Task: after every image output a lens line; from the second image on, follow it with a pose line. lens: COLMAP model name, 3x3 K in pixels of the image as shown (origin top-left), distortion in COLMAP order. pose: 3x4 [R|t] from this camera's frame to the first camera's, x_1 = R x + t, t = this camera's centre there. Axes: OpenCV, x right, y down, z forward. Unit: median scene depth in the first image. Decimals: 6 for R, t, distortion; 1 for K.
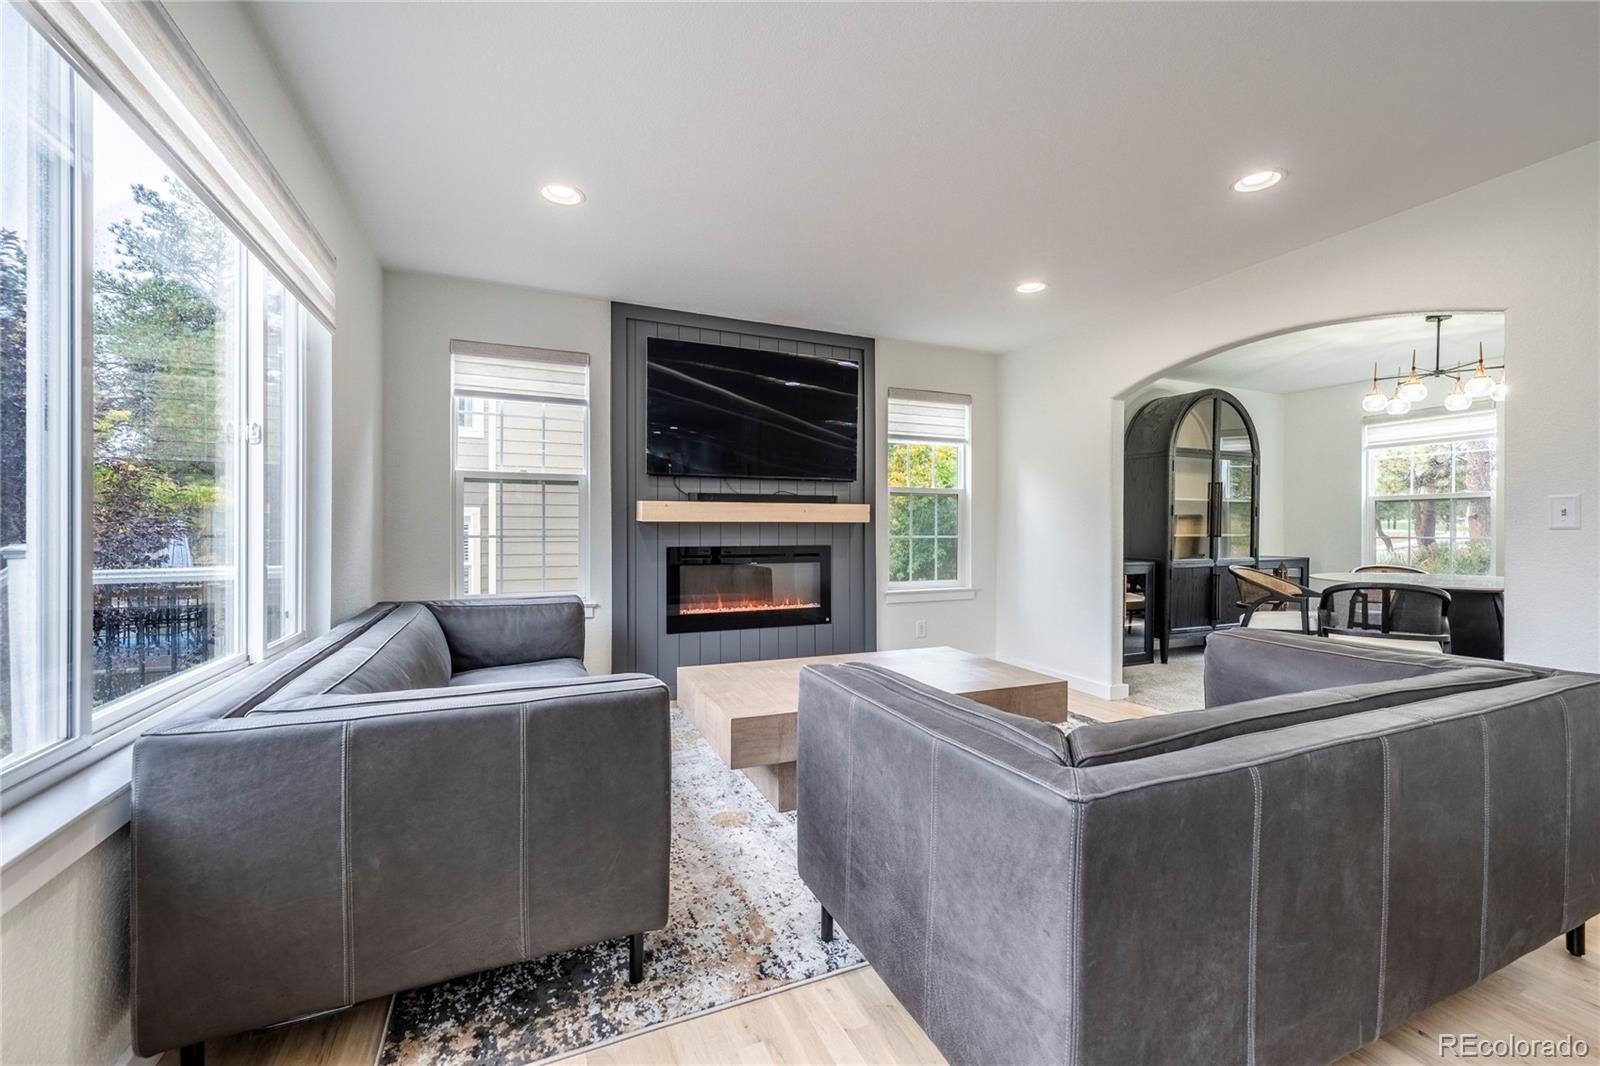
lens RADIAL K [[643.2, 0, 800.0], [0, 643.2, 533.0], [0, 0, 1]] dist [0.000122, -0.000032]
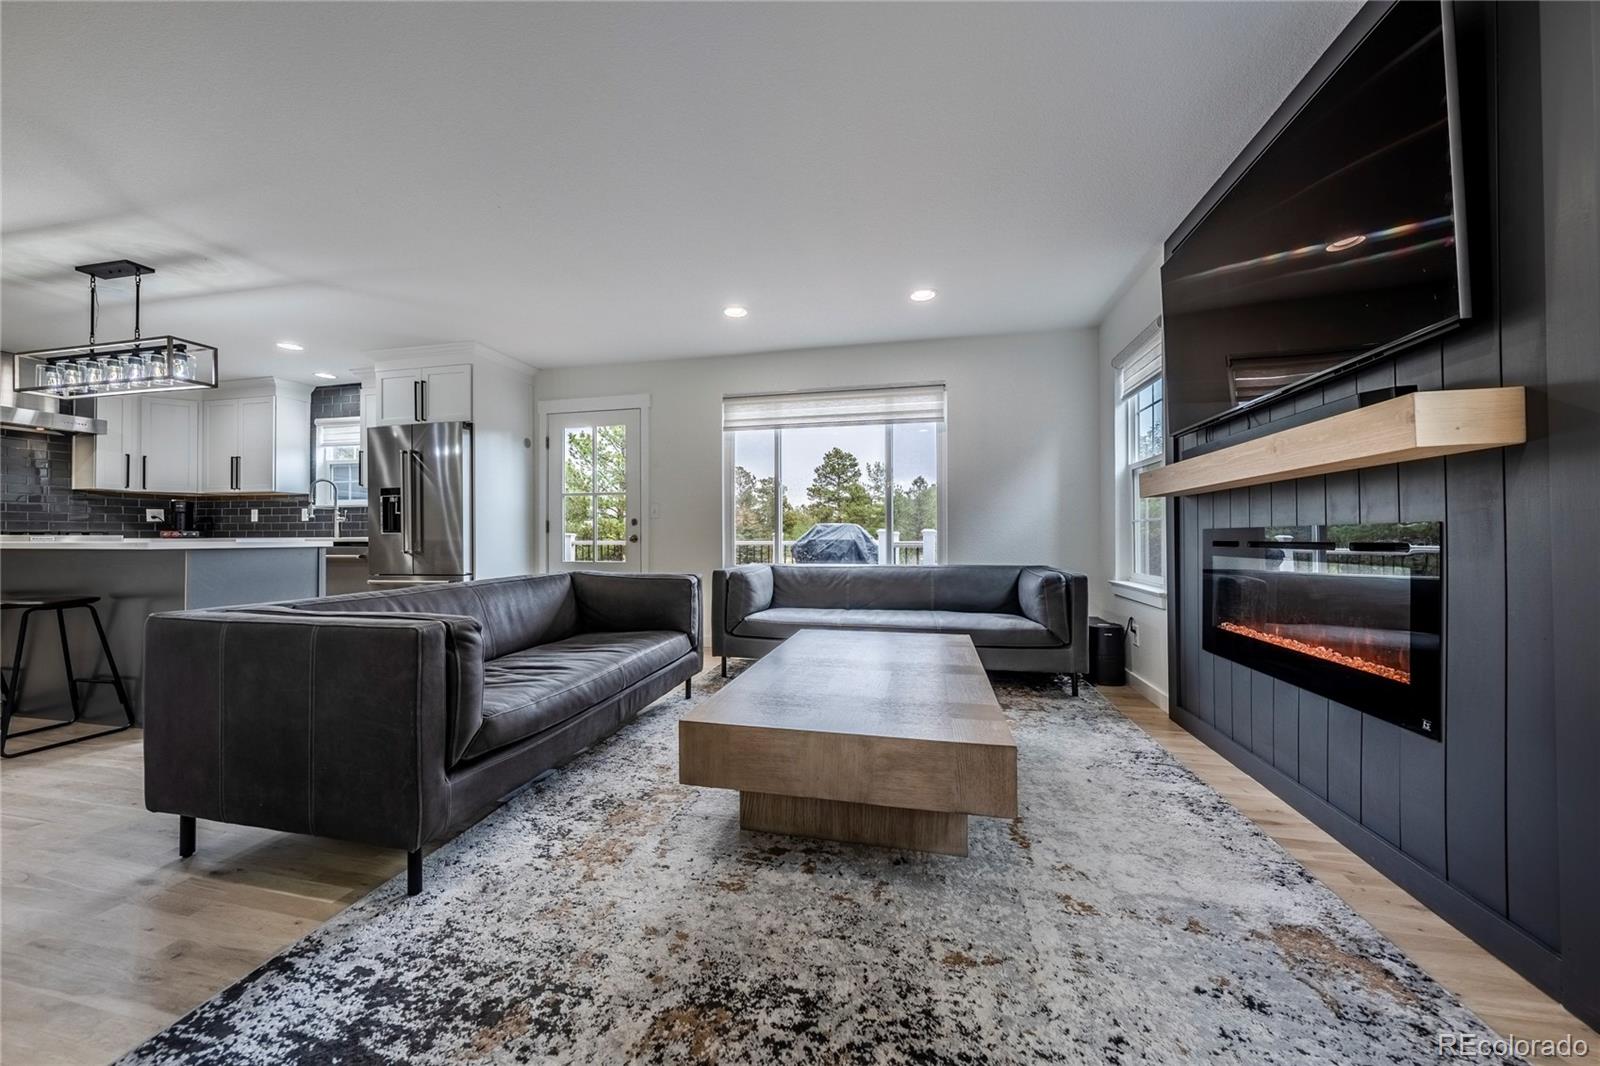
lens RADIAL K [[550.5, 0, 800.0], [0, 550.5, 533.0], [0, 0, 1]] dist [-0.000277, 0.000033]
pose [[-0.586344, -0.004795, -0.810048, 0.589366], [-0.002936, 0.999988, -0.003794, 0.031507], [0.810057, 0.000153, -0.586351, 1.039842]]
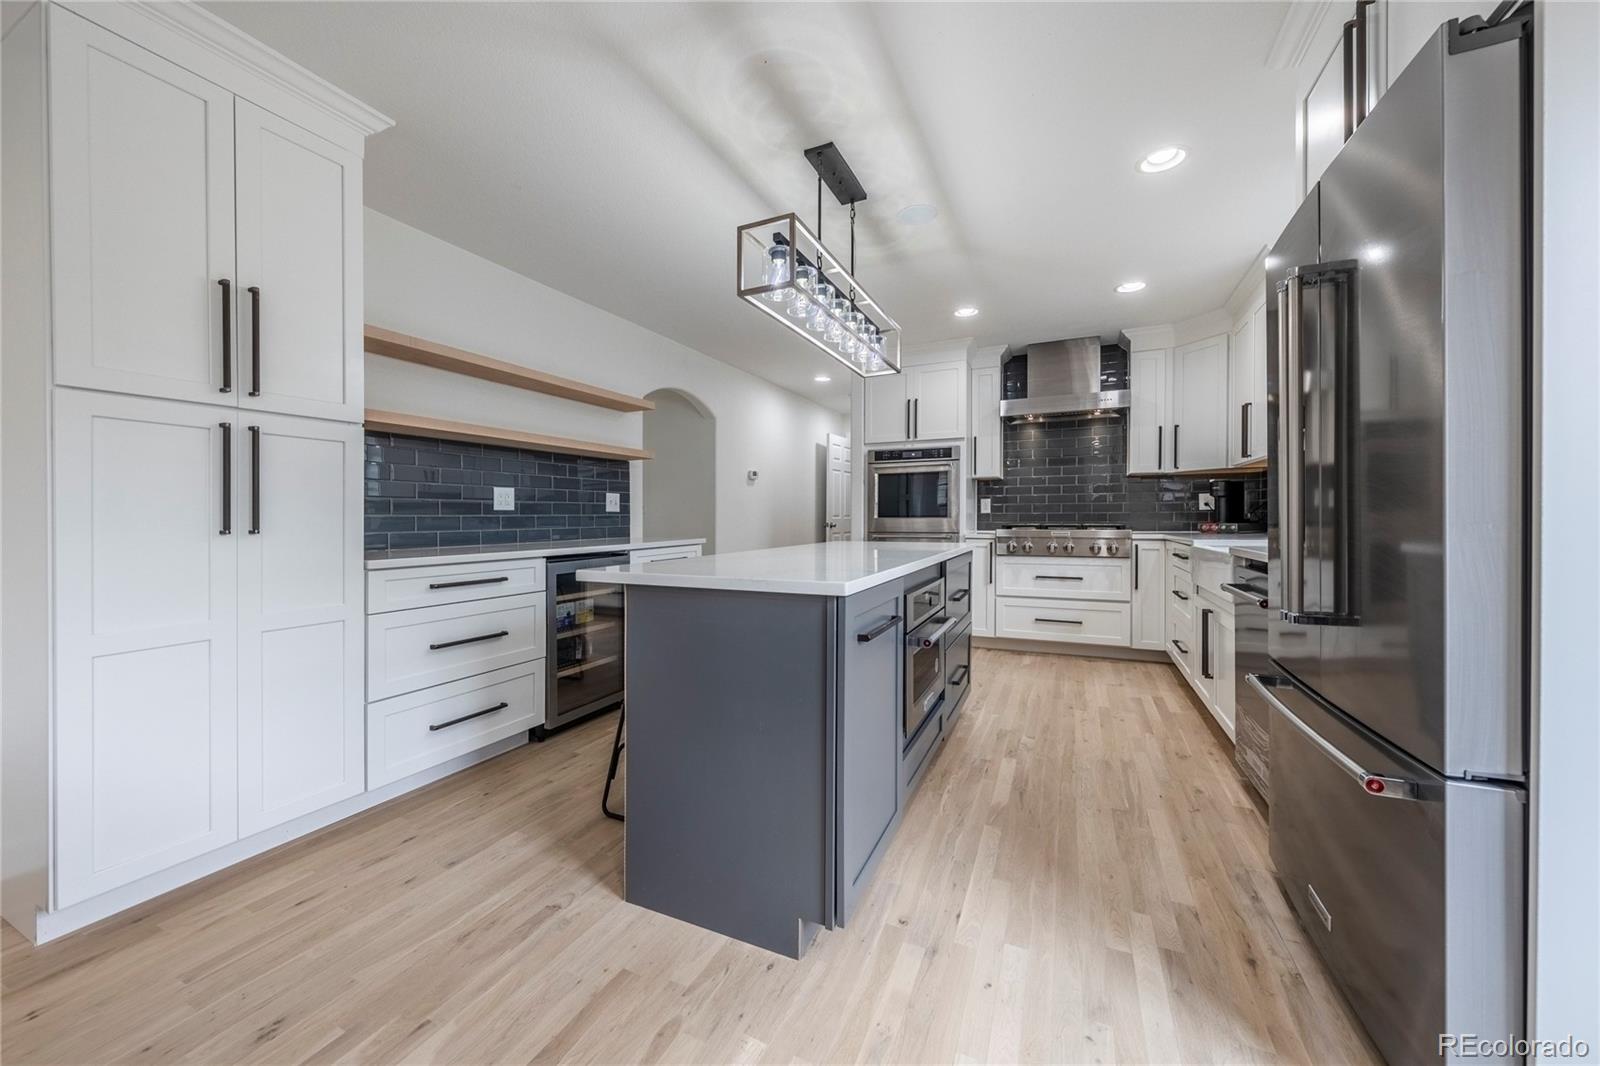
lens RADIAL K [[582.6, 0, 795.5], [0, 582.6, 531.9], [0, 0, 1]] dist [-0.000617, -0.000142]
pose [[-0.658792, -0.019003, 0.752085, 0.085071], [0.006410, 0.999503, 0.030870, 0.003571], [-0.752297, 0.025158, -0.658343, 0.203616]]
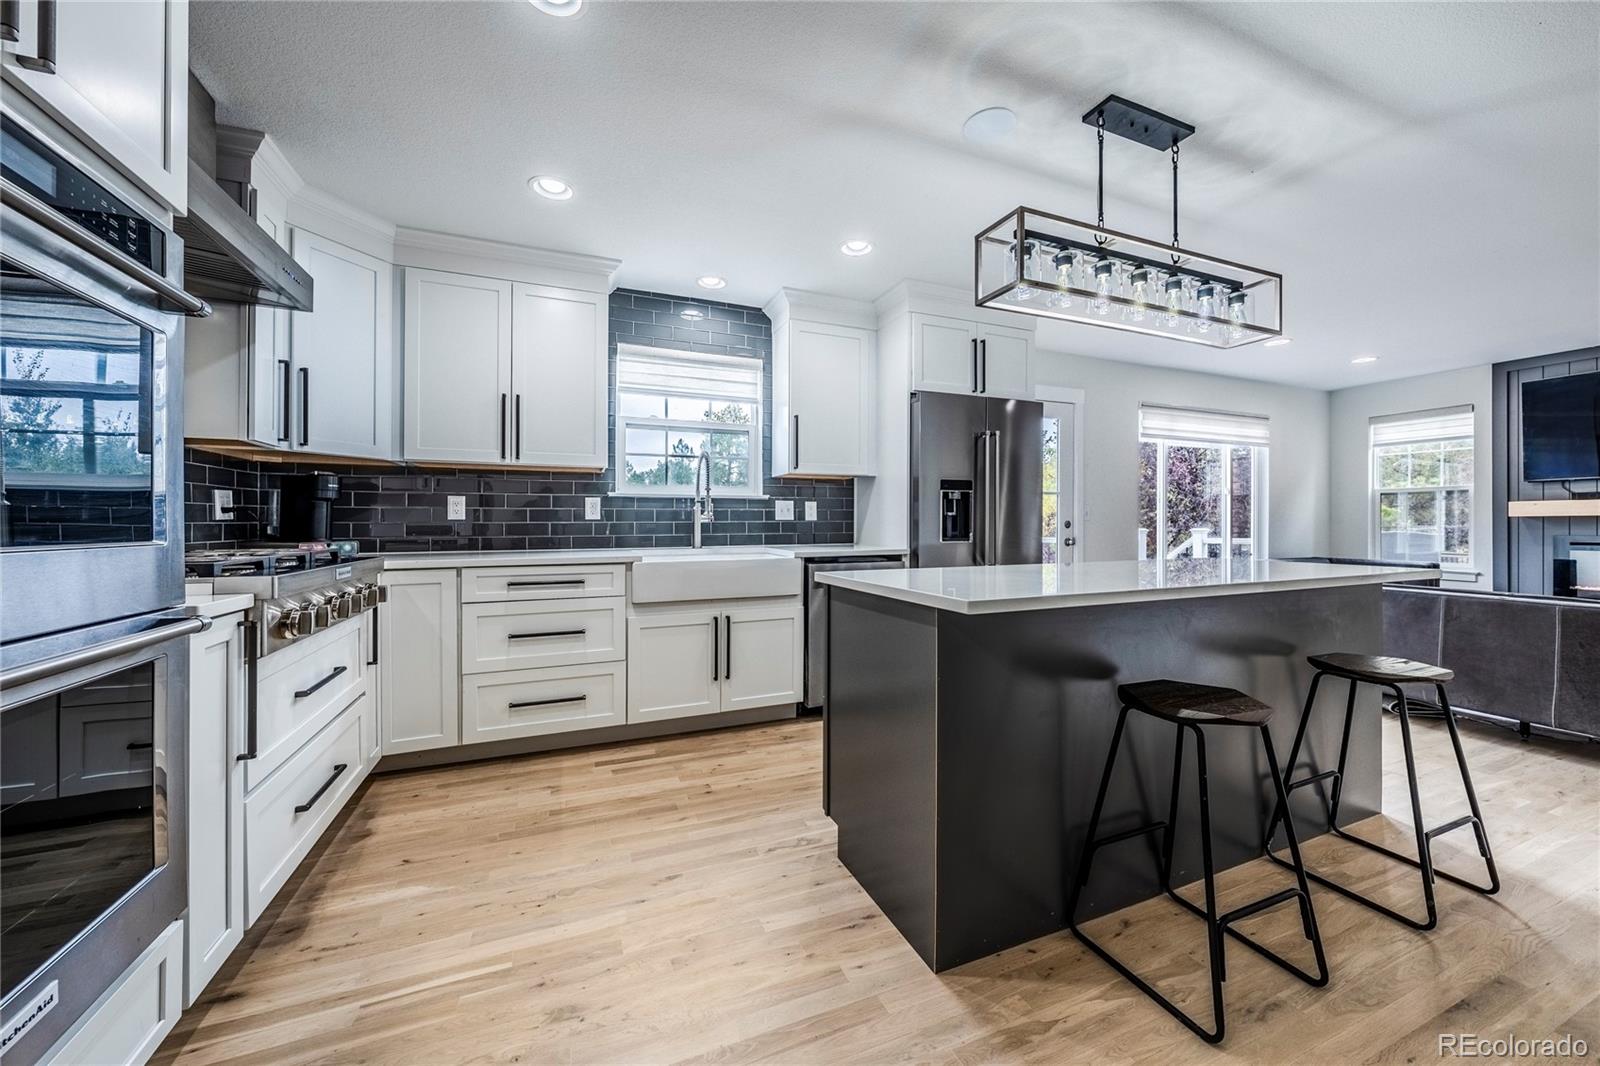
lens RADIAL K [[591.5, 0, 805.6], [0, 591.5, 526.1], [0, 0, 1]] dist [0.007212, -0.000091]
pose [[-0.008530, 0.005844, -0.999947, 1.055209], [-0.004136, 0.999974, 0.005880, 0.001914], [0.999955, 0.004186, -0.008505, -0.525950]]
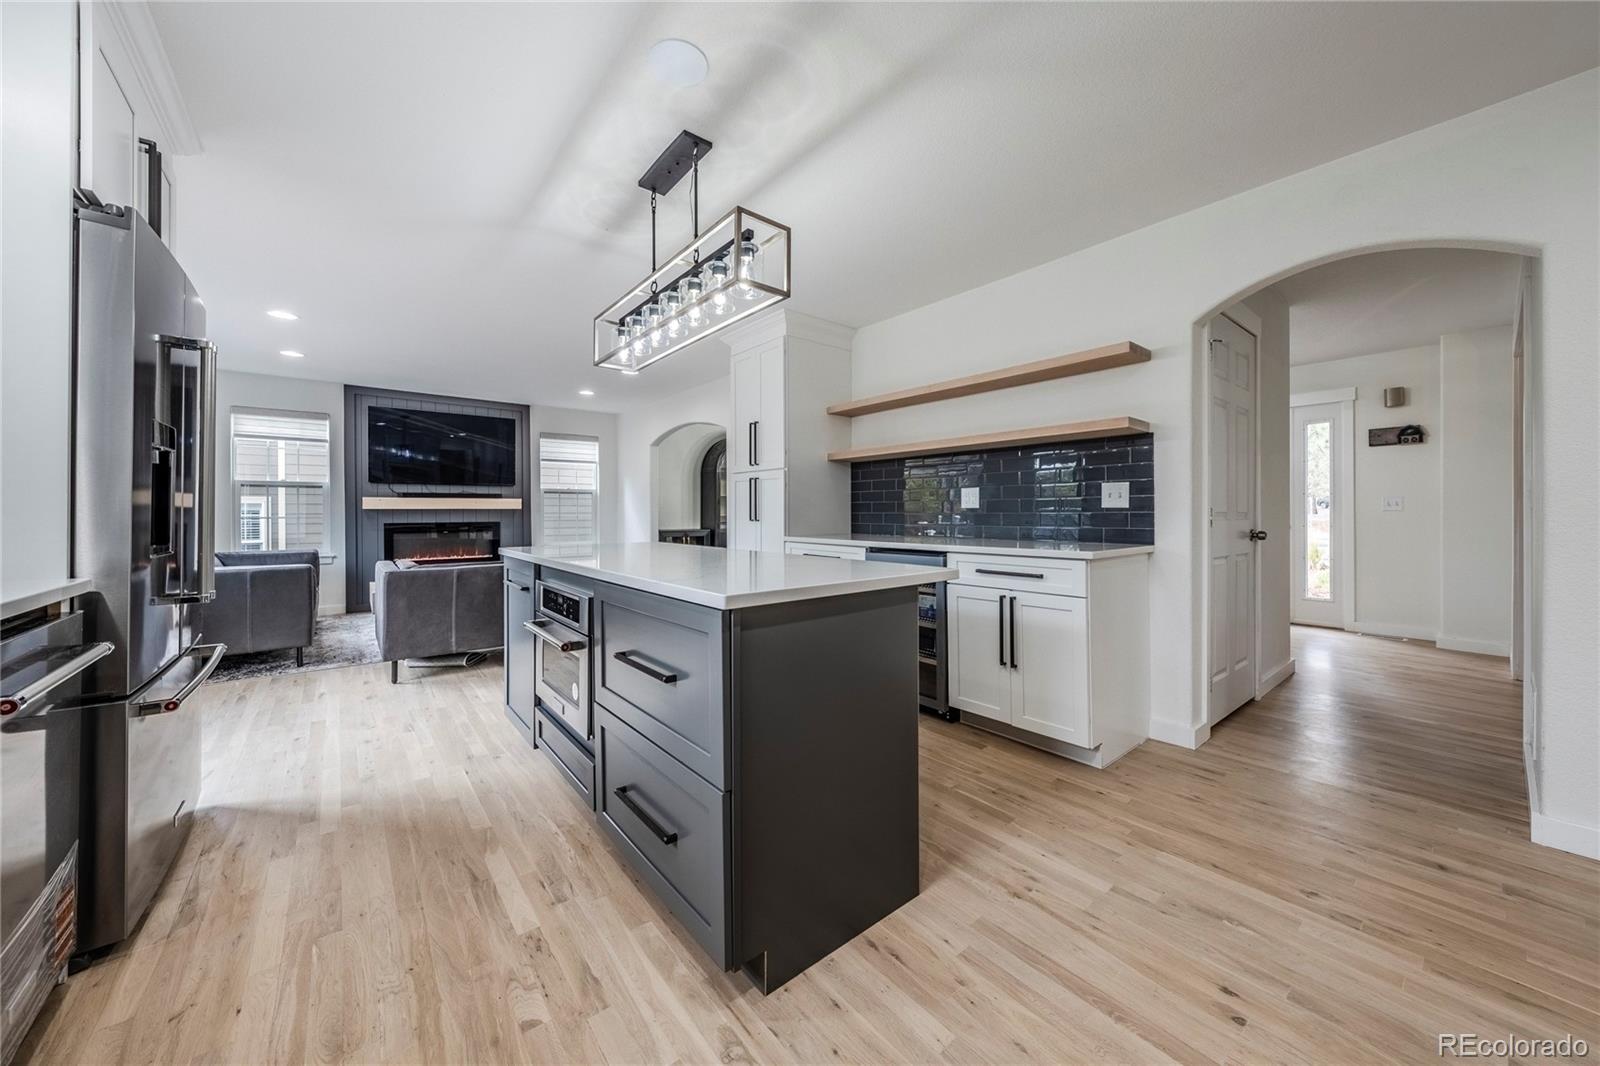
lens RADIAL K [[560.3, 0, 804.1], [0, 560.3, 511.9], [0, 0, 1]] dist [-0.001199, -0.000013]
pose [[0.961027, -0.003872, 0.276428, 0.491086], [0.005396, 0.999974, -0.004753, 0.004226], [-0.276402, 0.006060, 0.961023, -0.820812]]
